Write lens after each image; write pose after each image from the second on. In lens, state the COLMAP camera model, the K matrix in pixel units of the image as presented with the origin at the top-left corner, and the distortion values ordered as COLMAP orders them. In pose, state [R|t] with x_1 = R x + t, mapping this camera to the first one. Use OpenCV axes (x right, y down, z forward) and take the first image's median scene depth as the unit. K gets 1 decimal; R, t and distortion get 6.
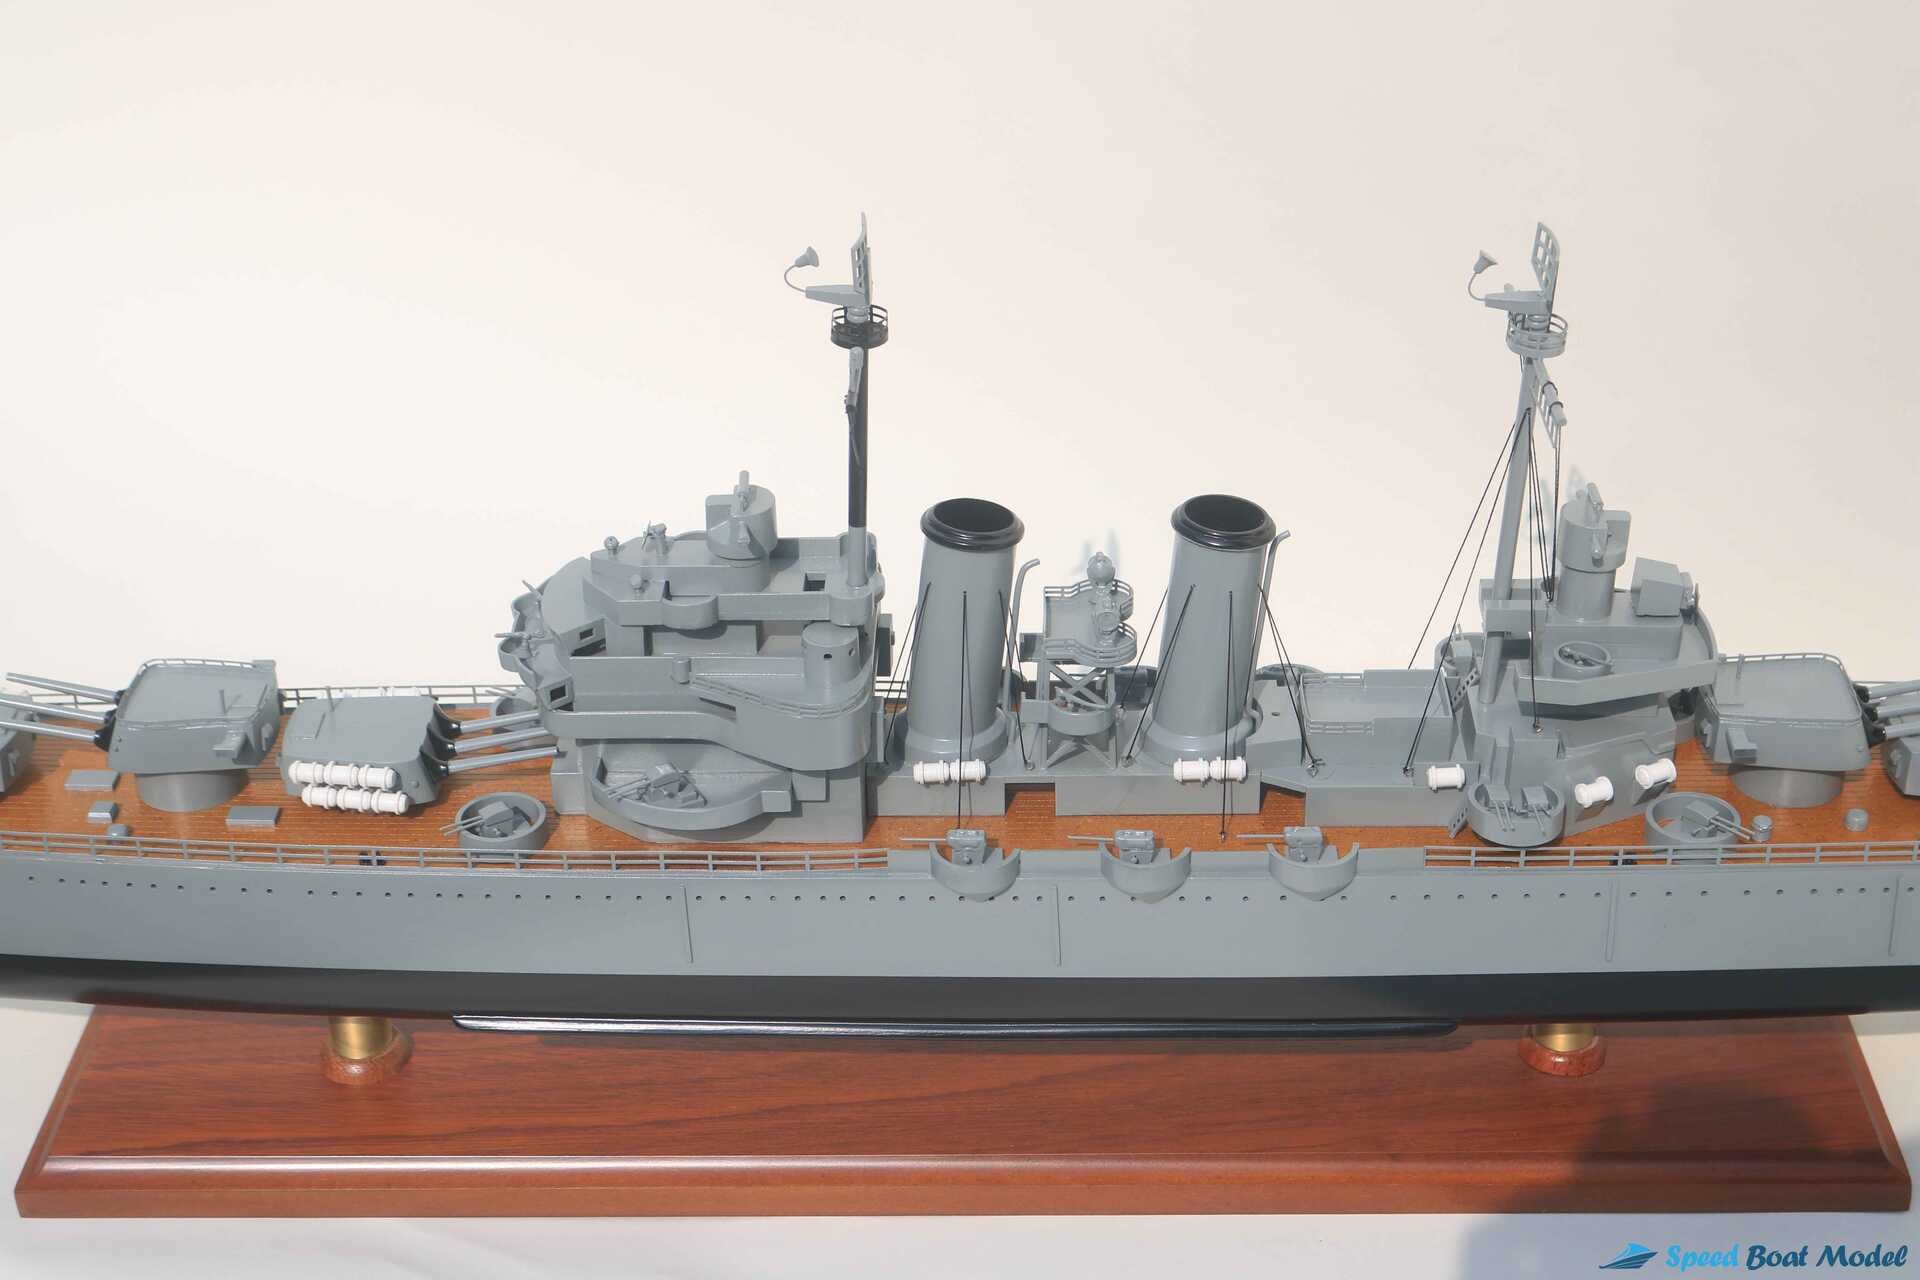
lens RADIAL K [[3153.4, 0, 960.0], [0, 3153.4, 640.0], [0, 0, 1]] dist [-0.088800, 0.011973]
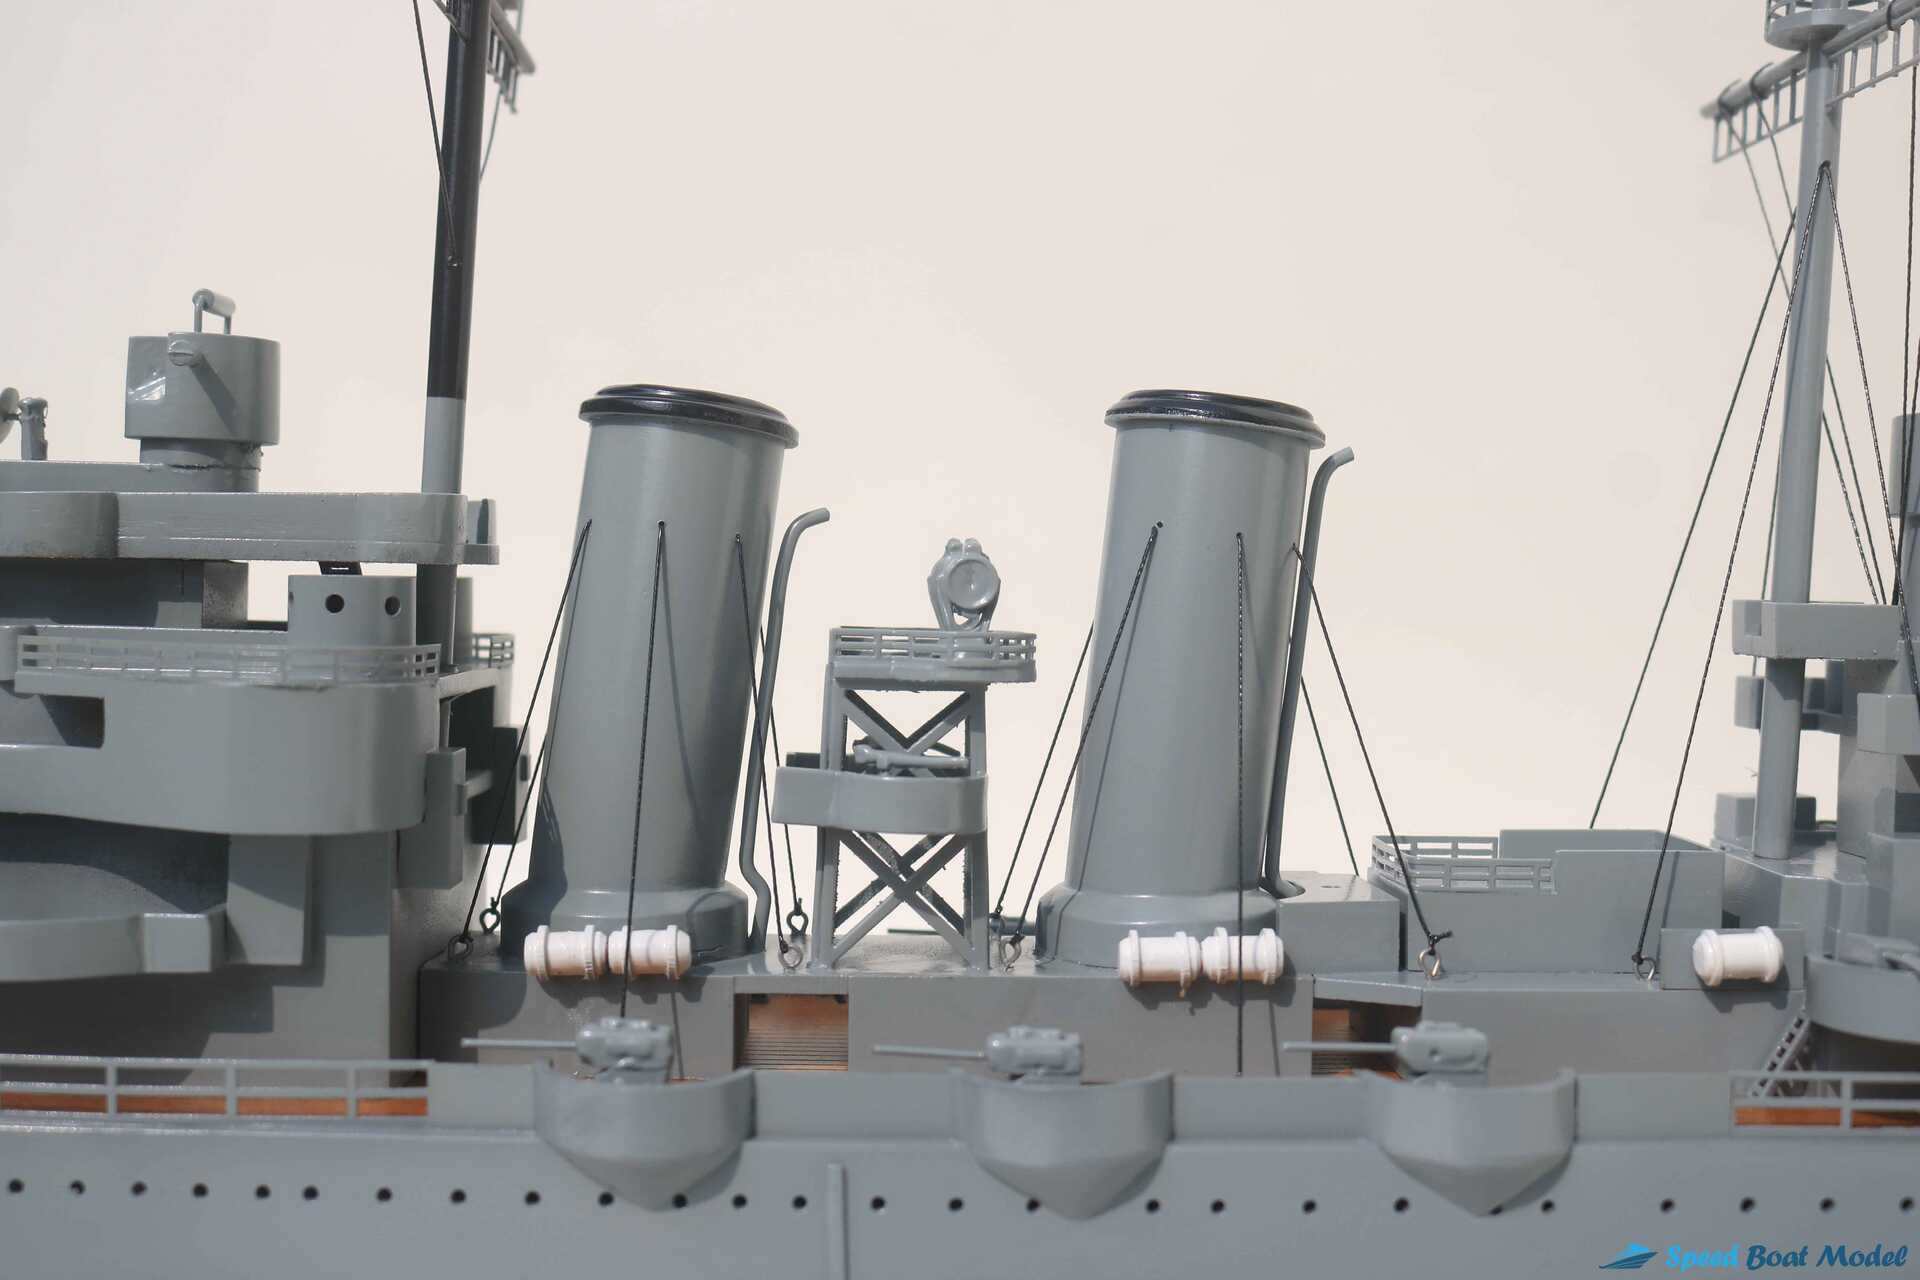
lens RADIAL K [[2452.7, 0, 962.5], [0, 2452.7, 597.3], [0, 0, 1]] dist [-0.113678, 0.087736]
pose [[0.997736, 0.038421, 0.055192, 0.025624], [-0.006621, 0.872861, -0.487924, 0.164847], [-0.066922, 0.486454, 0.871140, 0.686219]]
